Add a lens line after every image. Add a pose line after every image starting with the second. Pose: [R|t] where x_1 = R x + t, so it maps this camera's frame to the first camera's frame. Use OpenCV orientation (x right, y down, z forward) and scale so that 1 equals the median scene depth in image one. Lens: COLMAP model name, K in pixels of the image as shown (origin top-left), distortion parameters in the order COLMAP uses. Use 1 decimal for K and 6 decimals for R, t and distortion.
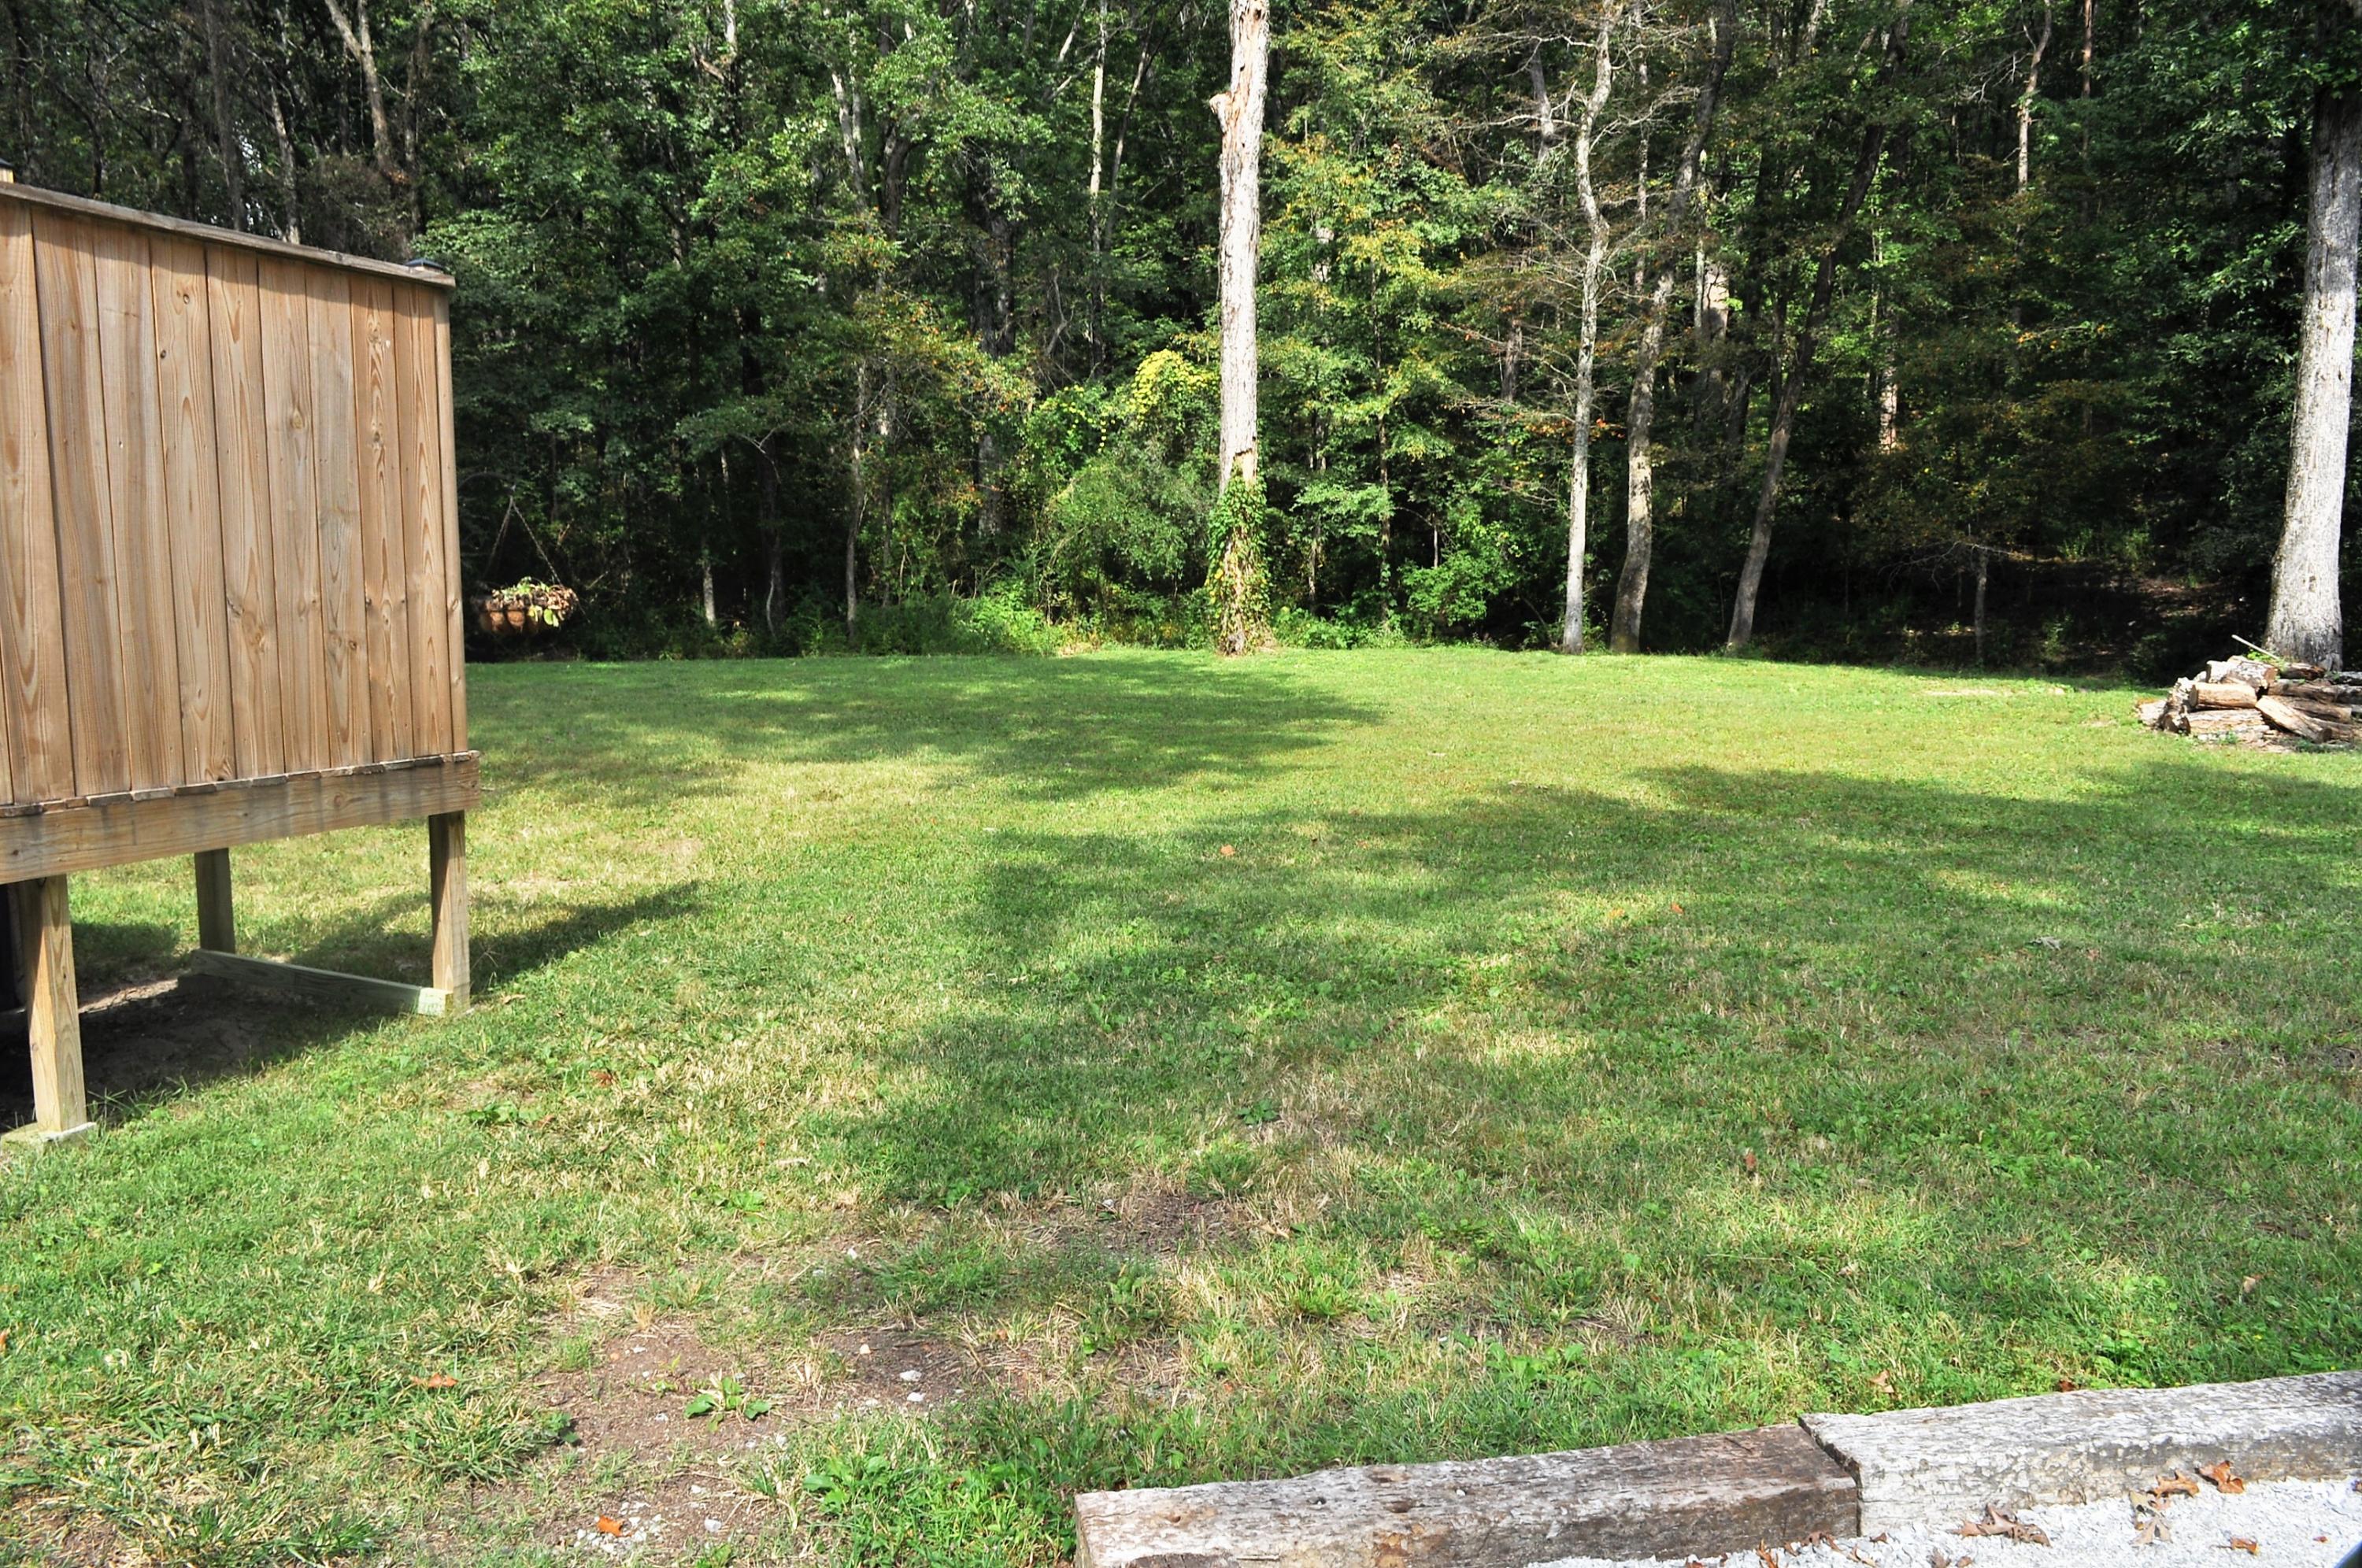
lens RADIAL K [[1802.3, 0, 1174.2], [0, 1802.3, 784.4], [0, 0, 1]] dist [-0.018936, -0.002048]
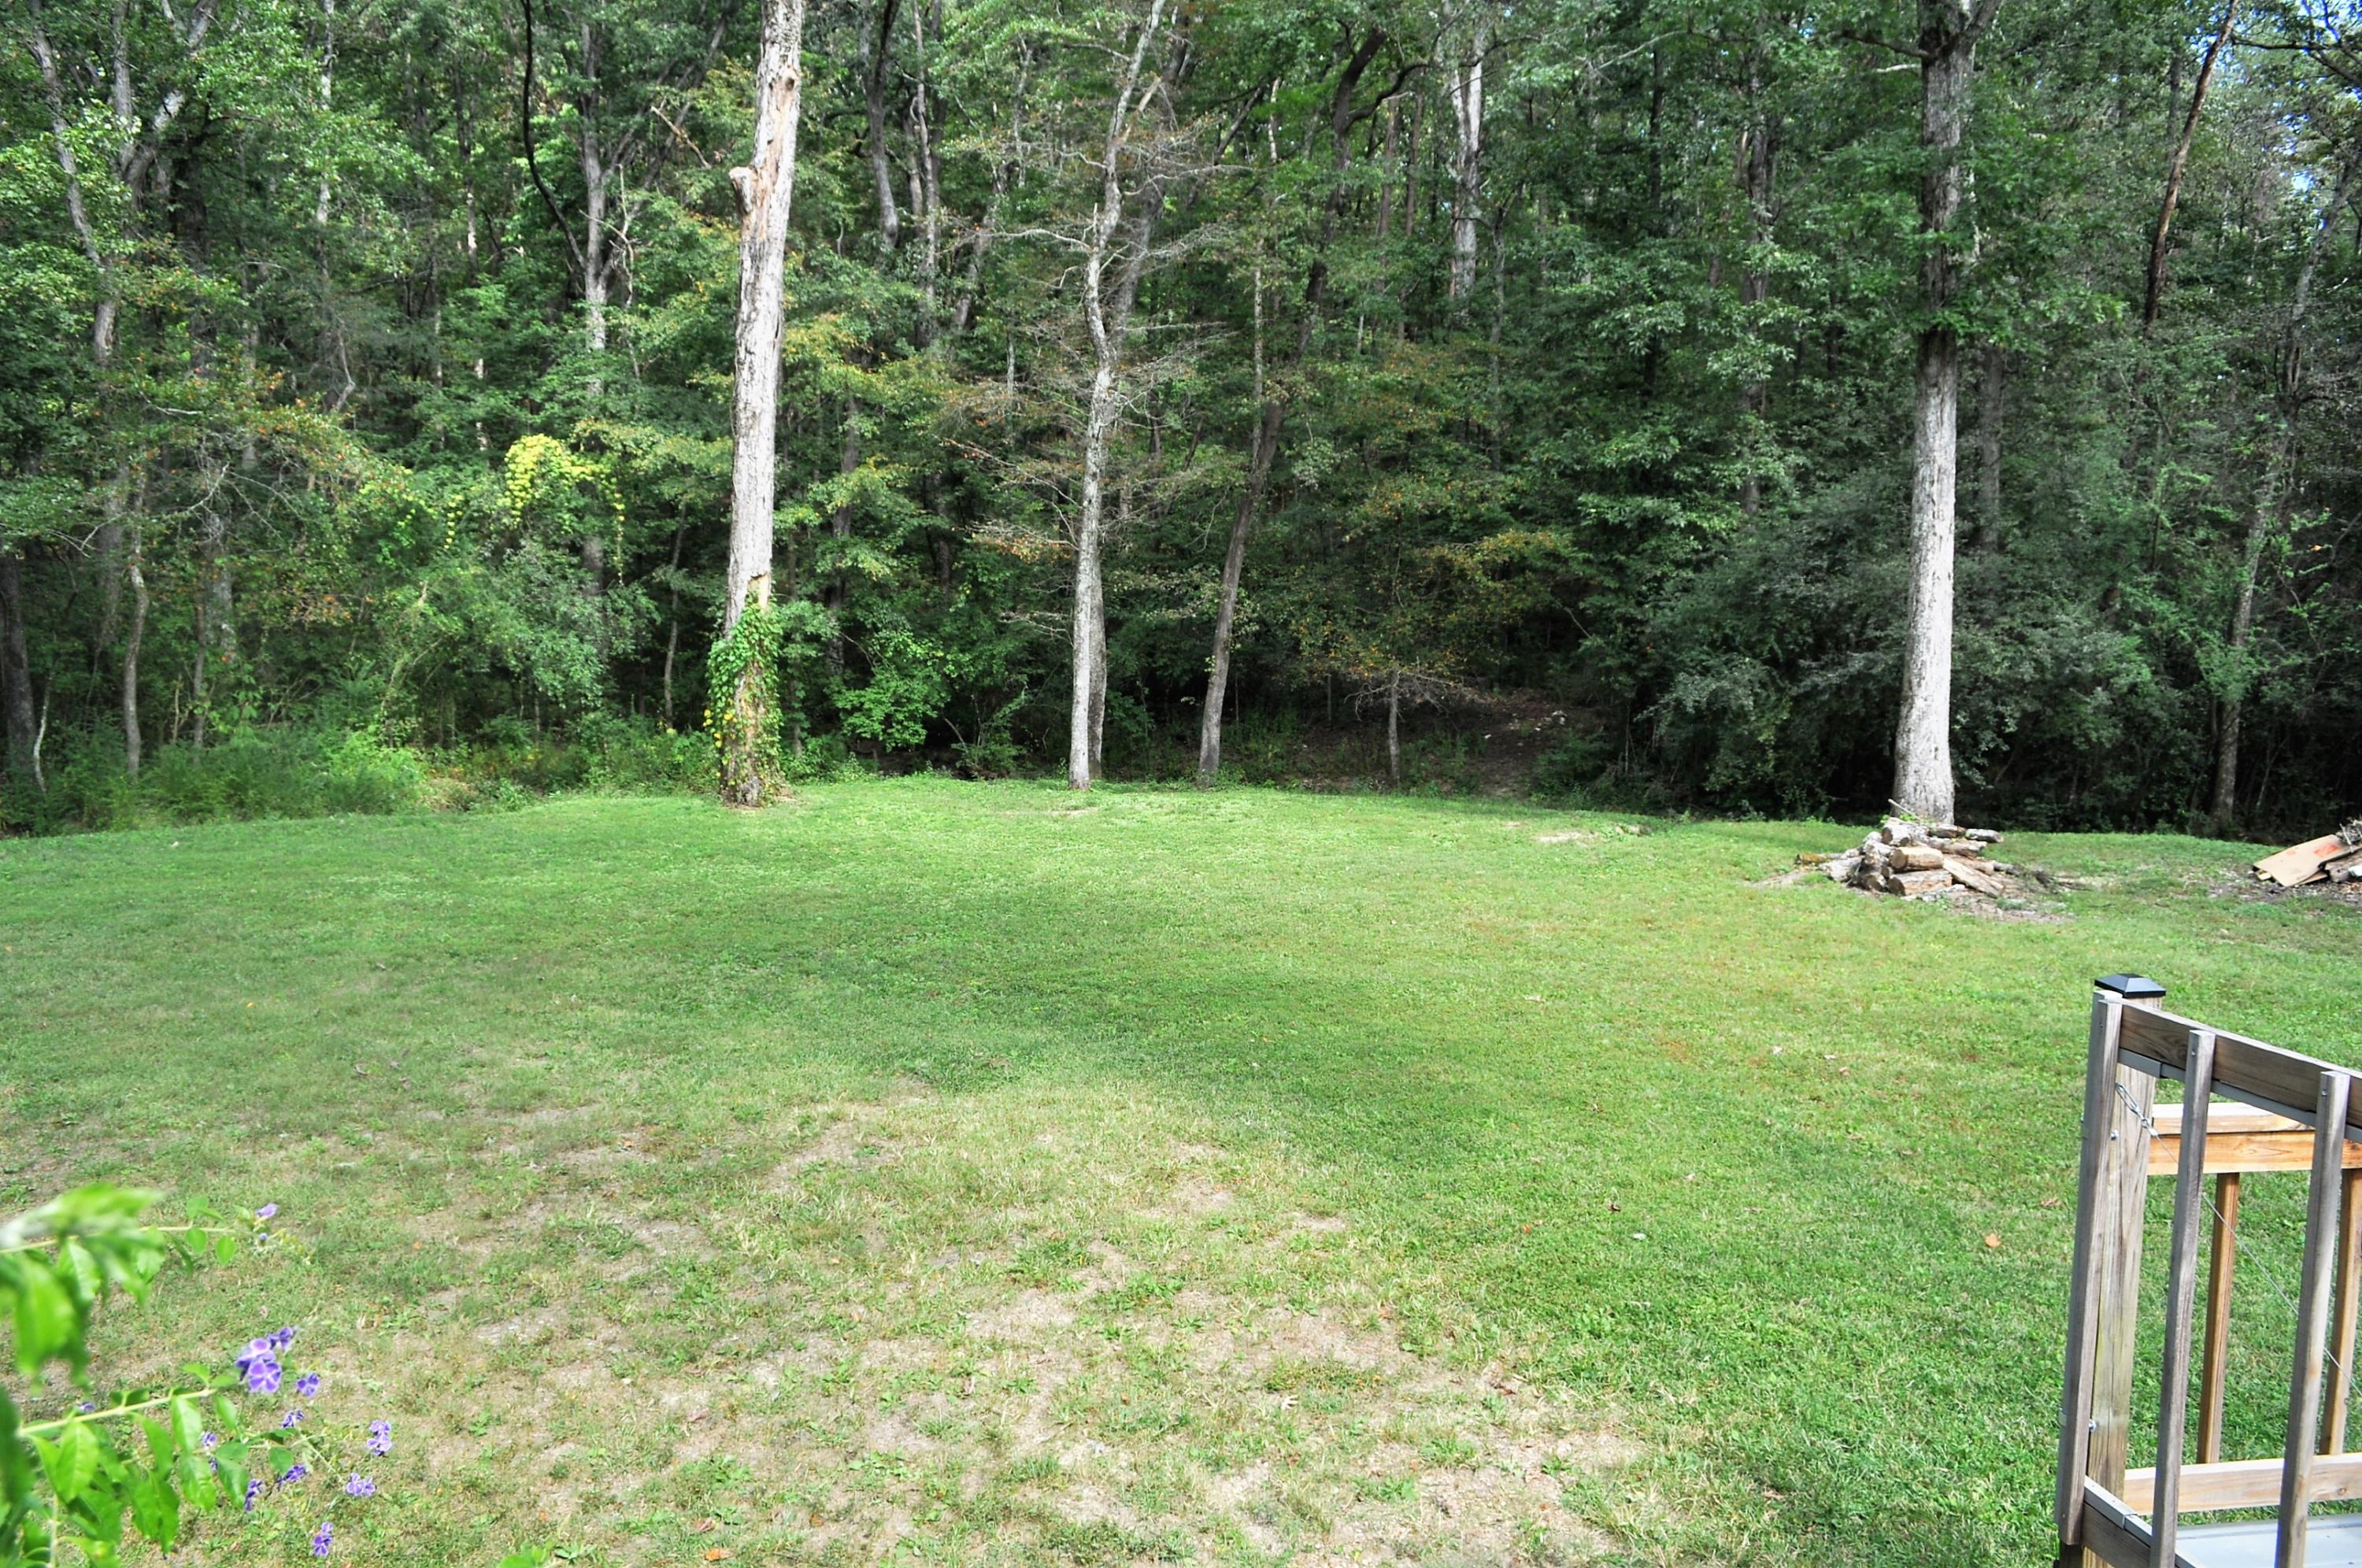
lens RADIAL K [[1802.3, 0, 1176.8], [0, 1802.3, 797.8], [0, 0, 1]] dist [-0.018936, -0.002048]
pose [[0.857918, -0.040348, 0.512201, -0.201014], [0.050648, 0.998698, -0.006162, -0.052006], [-0.511285, 0.031228, 0.858844, 0.127750]]
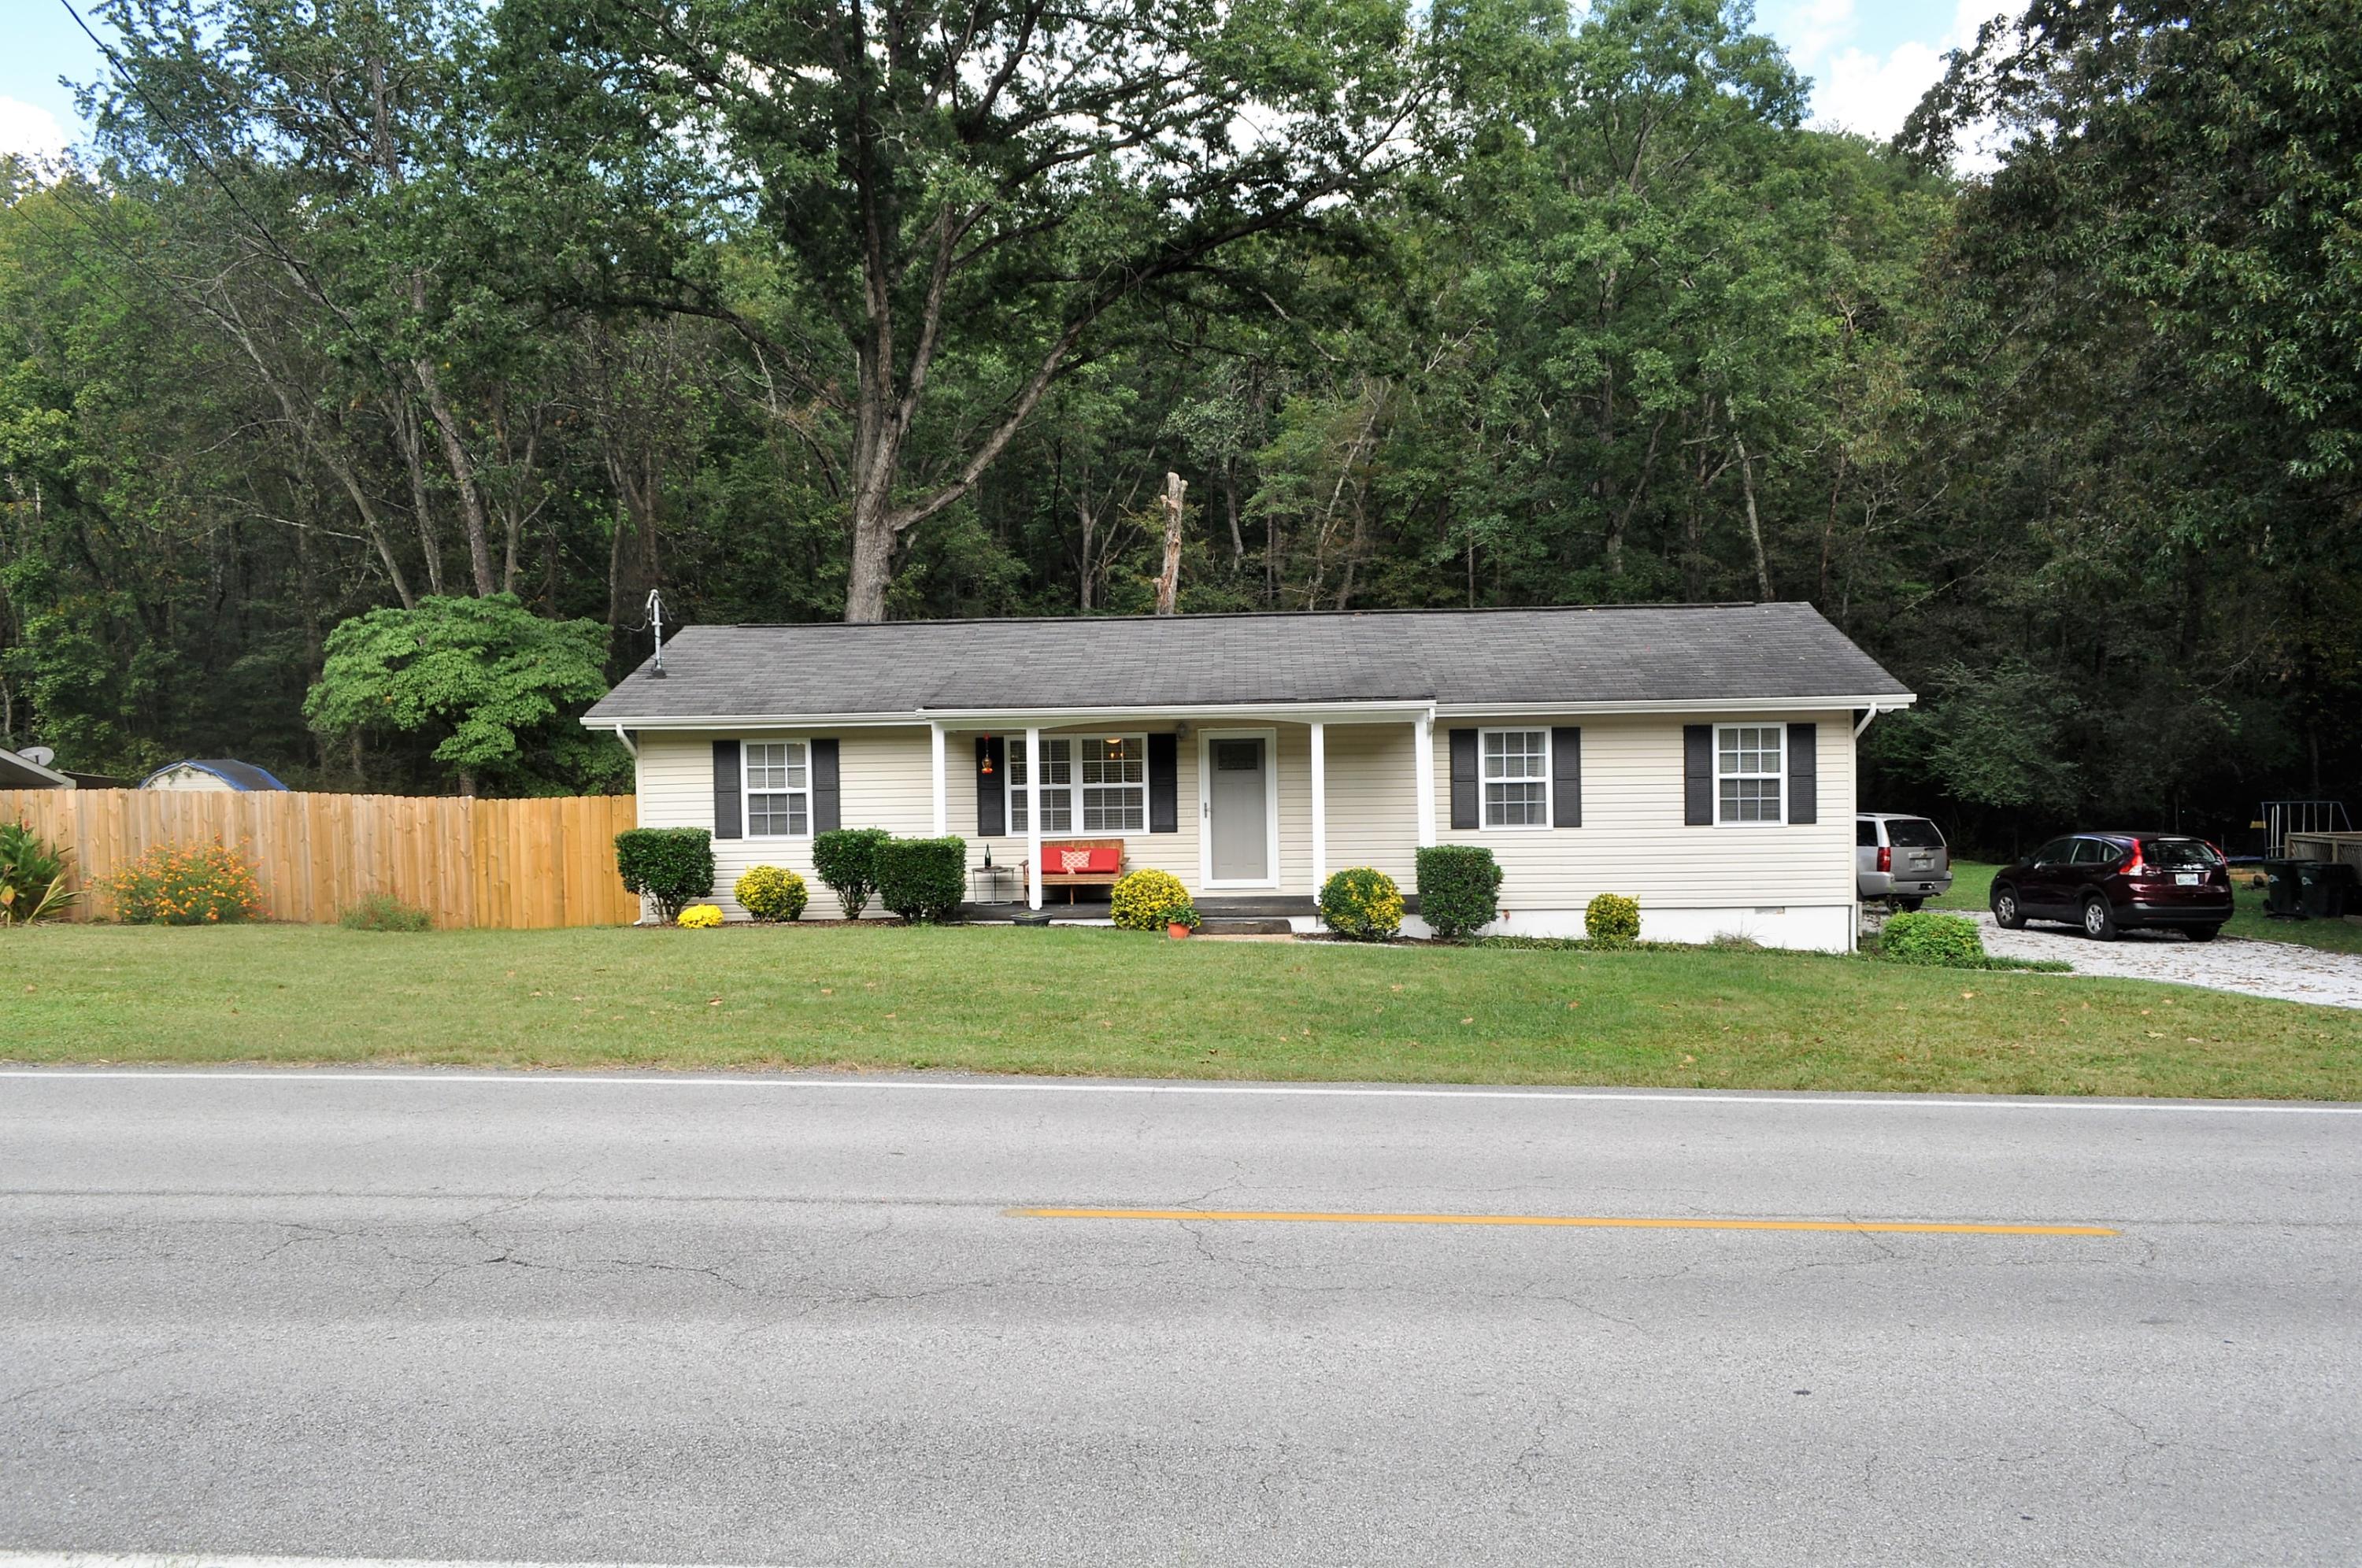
lens RADIAL K [[1802.3, 0, 1176.4], [0, 1802.3, 788.8], [0, 0, 1]] dist [-0.018936, -0.002048]
pose [[0.955001, -0.002728, 0.296589, -0.471840], [0.034034, 0.994361, -0.100440, 0.064226], [-0.294643, 0.106014, 0.949709, -0.811808]]
